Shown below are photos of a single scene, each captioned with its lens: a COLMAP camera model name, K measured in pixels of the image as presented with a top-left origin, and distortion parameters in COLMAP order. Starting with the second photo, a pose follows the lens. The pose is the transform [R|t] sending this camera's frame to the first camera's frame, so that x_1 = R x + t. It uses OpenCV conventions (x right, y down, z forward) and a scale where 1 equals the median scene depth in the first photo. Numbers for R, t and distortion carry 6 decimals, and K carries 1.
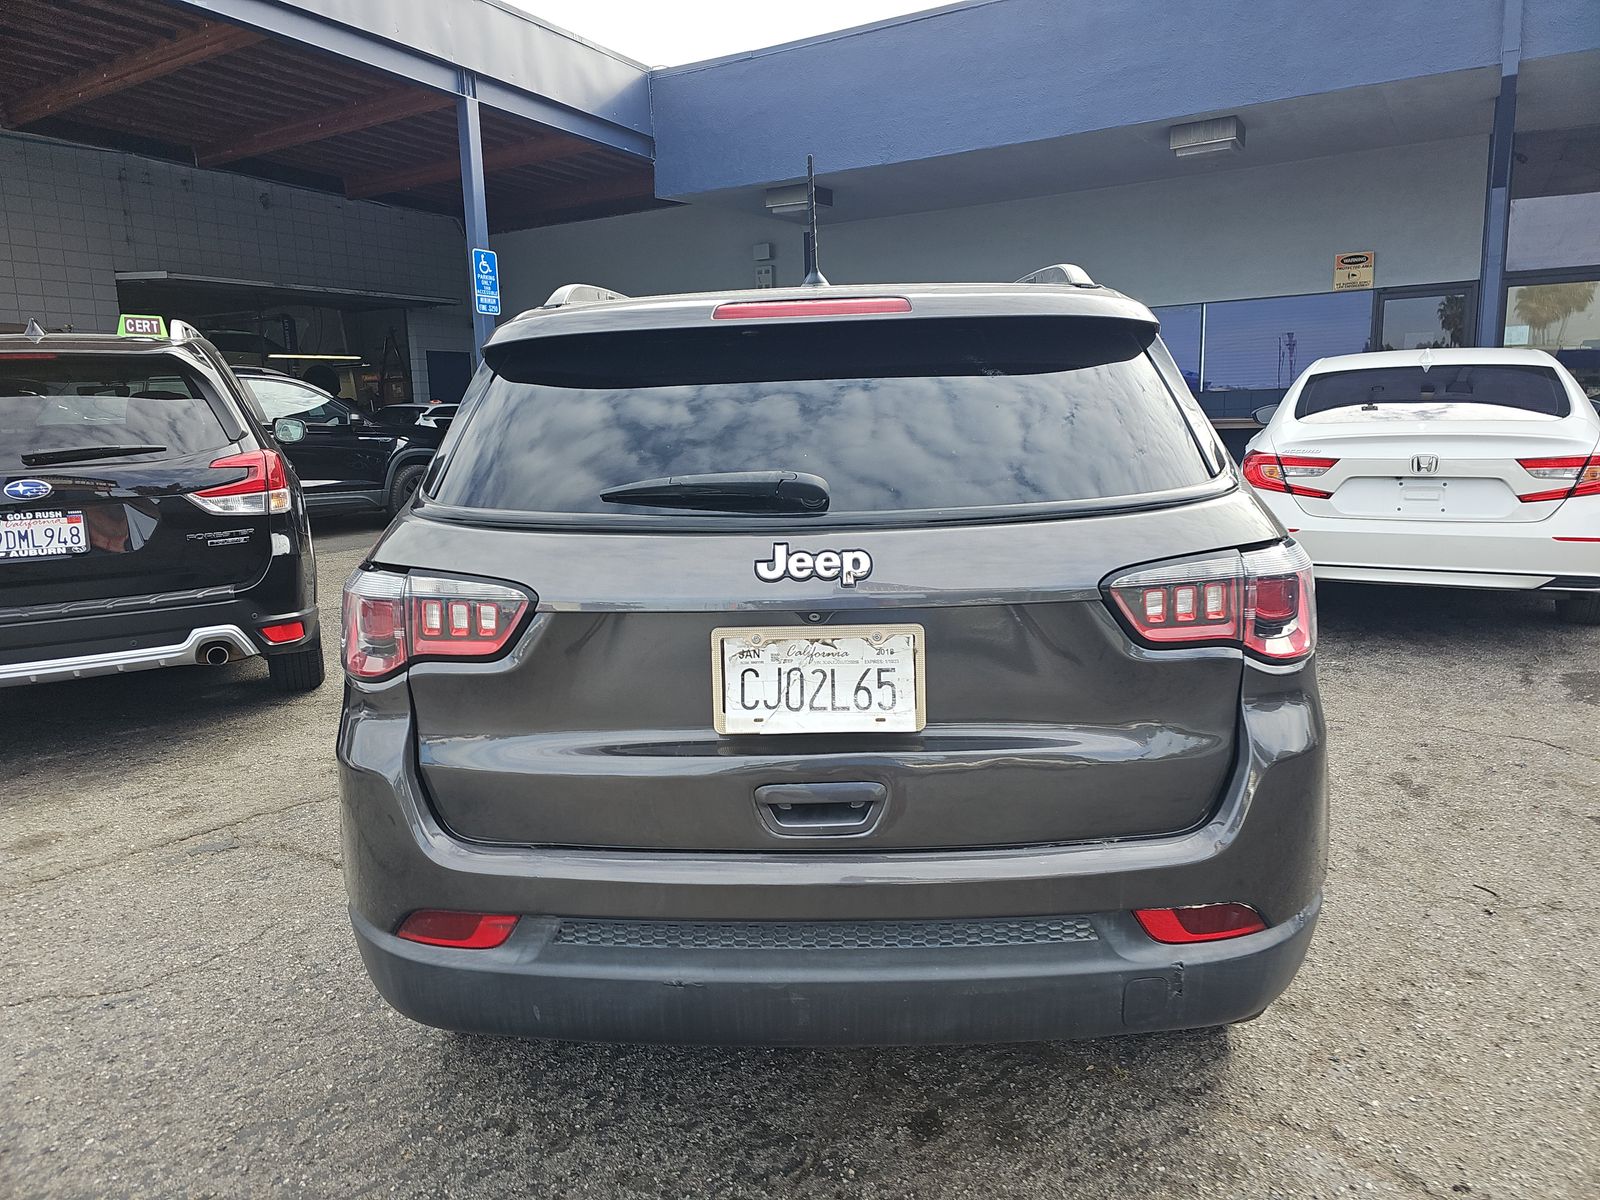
lens RADIAL K [[1061.1, 0, 799.9], [0, 1061.1, 579.9], [0, 0, 1]] dist [0.039782, -0.040177]
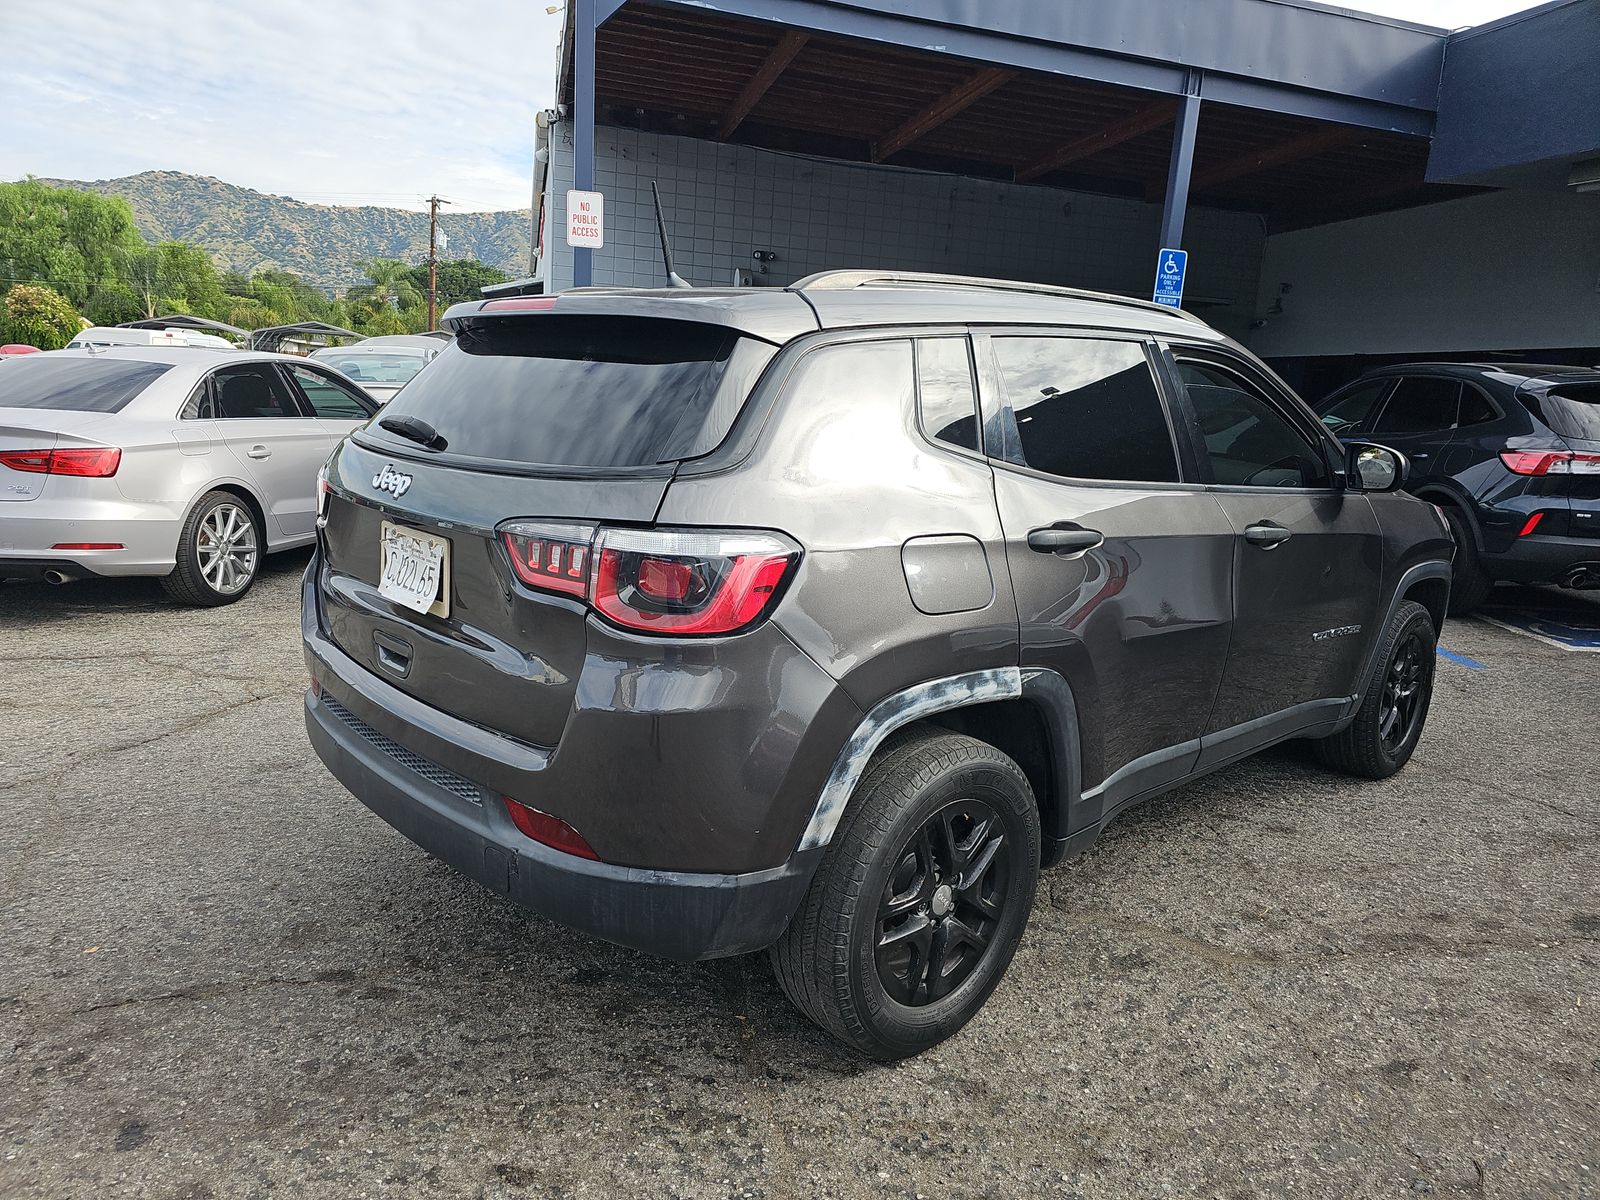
lens RADIAL K [[1073.6, 0, 800.0], [0, 1073.6, 600.0], [0, 0, 1]] dist [0.040785, -0.043725]
pose [[0.697554, 0.200638, -0.687868, 0.219156], [-0.190684, 0.977358, 0.091707, -0.014749], [0.690694, 0.067195, 0.720019, 0.051904]]
